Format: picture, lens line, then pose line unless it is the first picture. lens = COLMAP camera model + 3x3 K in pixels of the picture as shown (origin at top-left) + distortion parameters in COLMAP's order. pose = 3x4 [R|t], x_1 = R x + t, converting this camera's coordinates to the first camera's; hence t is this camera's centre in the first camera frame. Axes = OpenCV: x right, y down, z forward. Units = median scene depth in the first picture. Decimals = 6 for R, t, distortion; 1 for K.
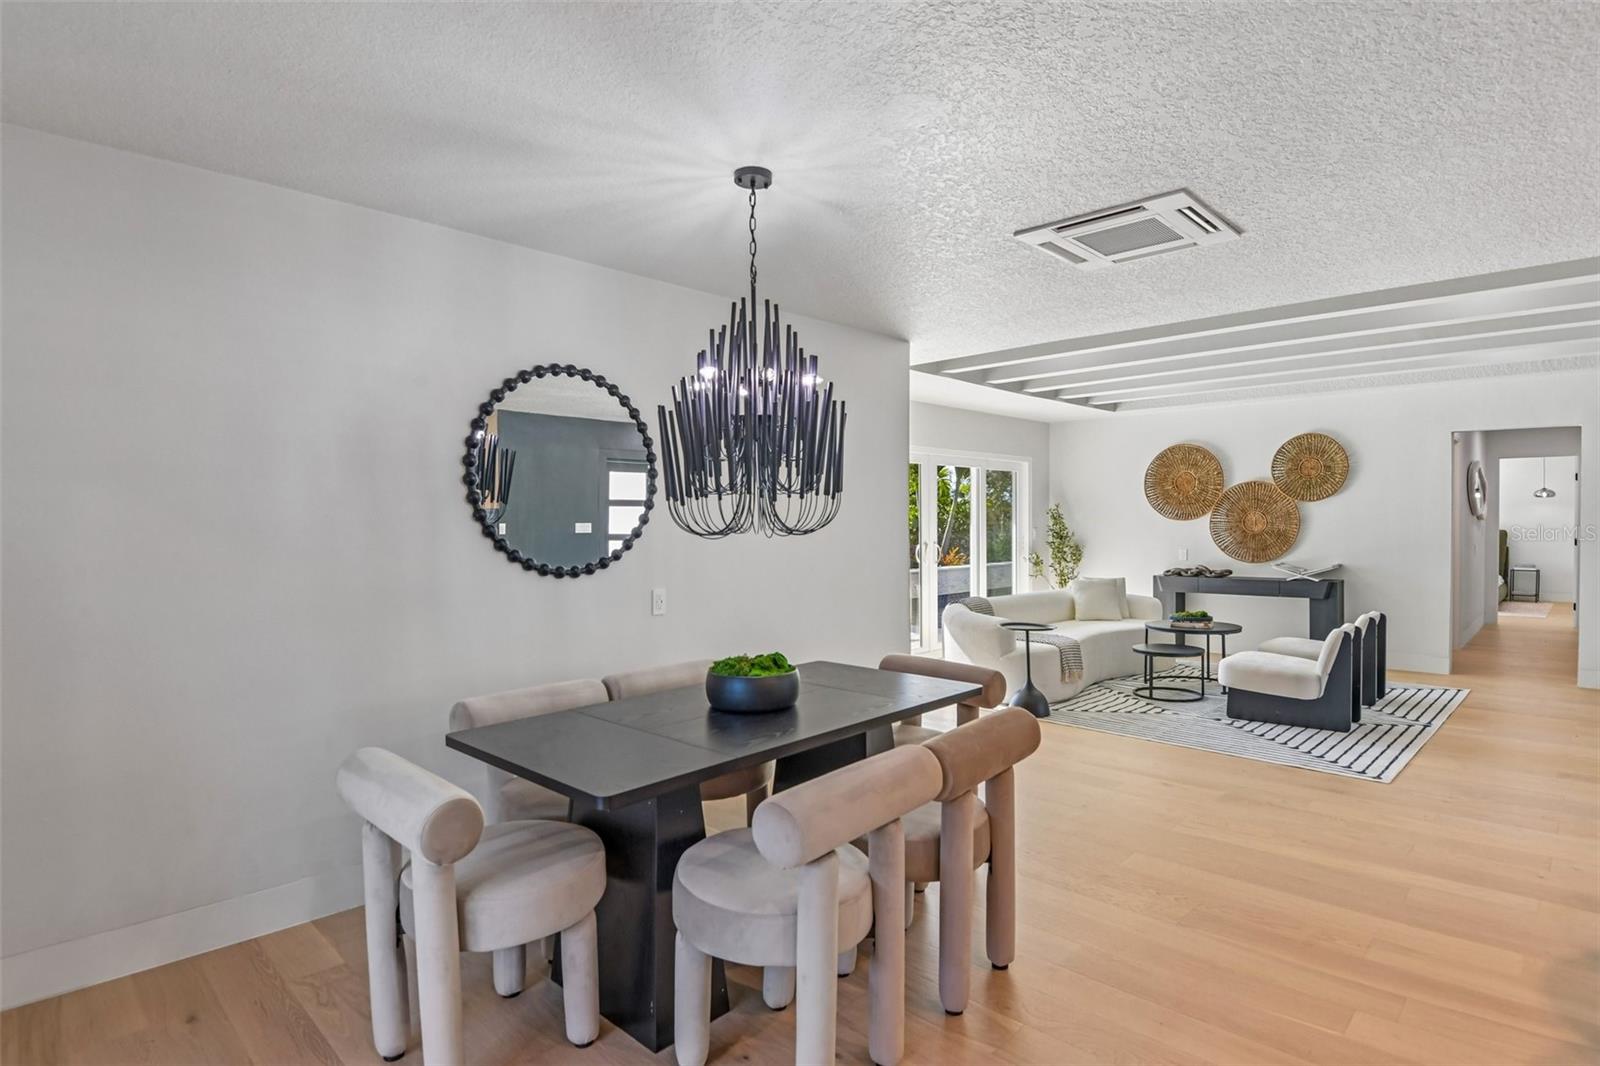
lens RADIAL K [[809.5, 0, 800.0], [0, 809.5, 533.0], [0, 0, 1]] dist [-0.000292, -0.018298]
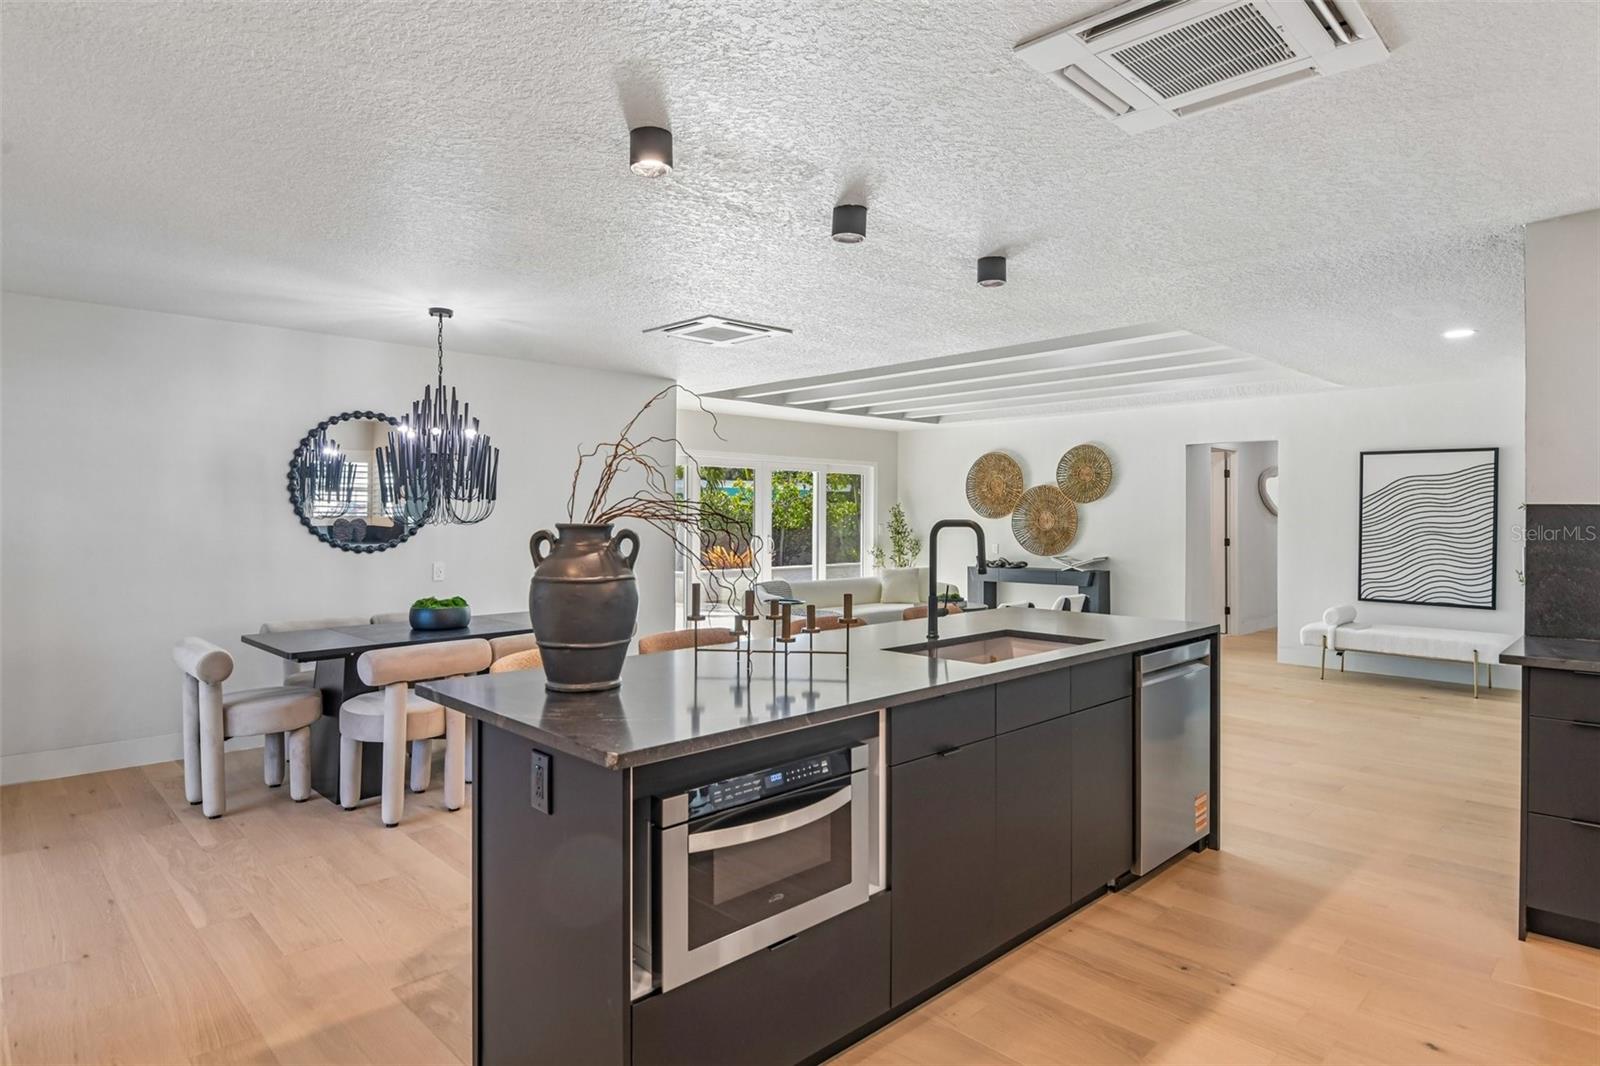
lens RADIAL K [[866.3, 0, 797.7], [0, 866.3, 506.6], [0, 0, 1]] dist [0.025099, -0.054852]
pose [[0.999471, 0.007472, -0.031640, 0.442990], [-0.008307, 0.999619, -0.026328, 0.003922], [0.031431, 0.026576, 0.999153, -0.457242]]
